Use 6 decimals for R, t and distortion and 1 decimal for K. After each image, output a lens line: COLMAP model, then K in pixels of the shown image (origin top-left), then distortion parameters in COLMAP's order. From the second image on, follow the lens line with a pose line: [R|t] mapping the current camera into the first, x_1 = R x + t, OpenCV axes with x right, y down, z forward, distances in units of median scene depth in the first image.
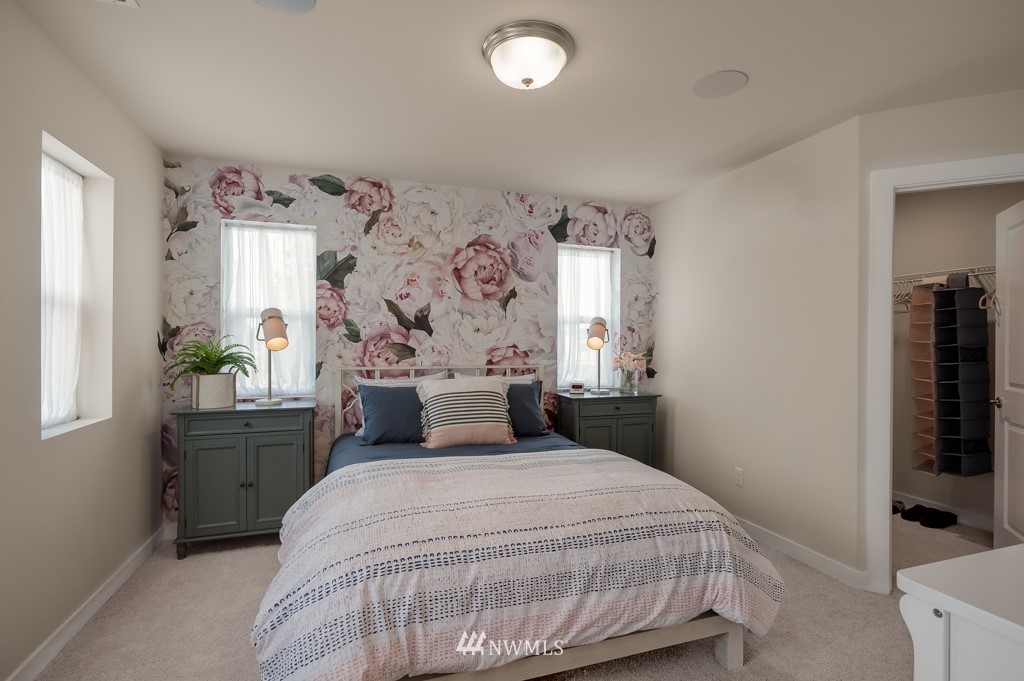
lens RADIAL K [[483.7, 0, 515.1], [0, 483.7, 340.0], [0, 0, 1]] dist [-0.003089, 0.001504]
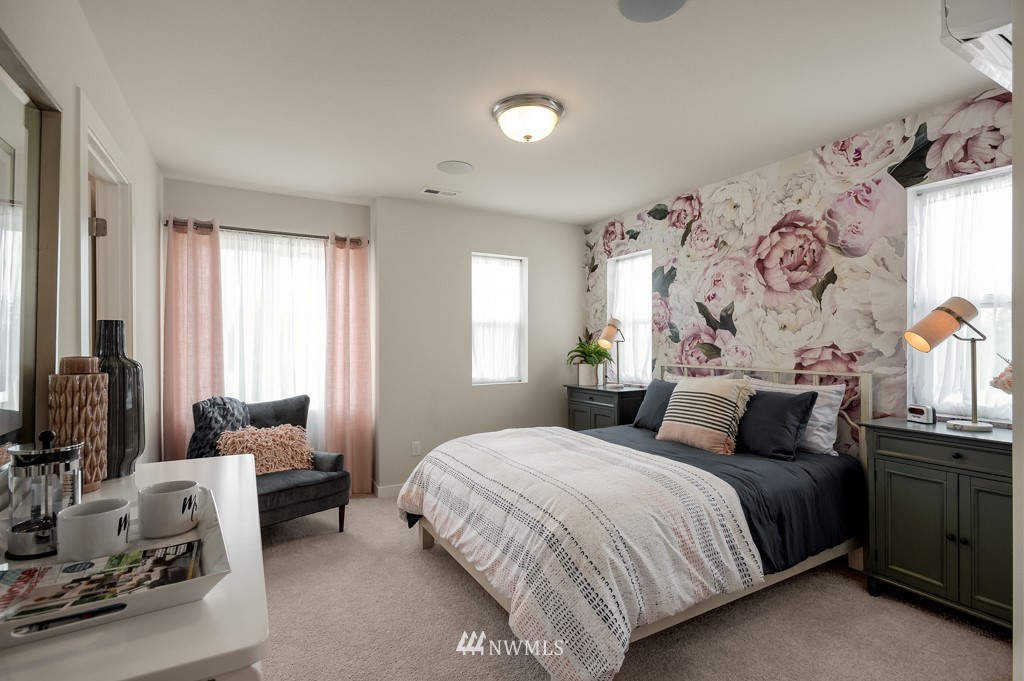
lens RADIAL K [[483.7, 0, 516.5], [0, 483.7, 344.5], [0, 0, 1]] dist [-0.003089, 0.001504]
pose [[0.187122, -0.001922, -0.982335, 0.672259], [0.006169, 0.999981, -0.000782, 0.007608], [0.982317, -0.005914, 0.187130, 0.386610]]
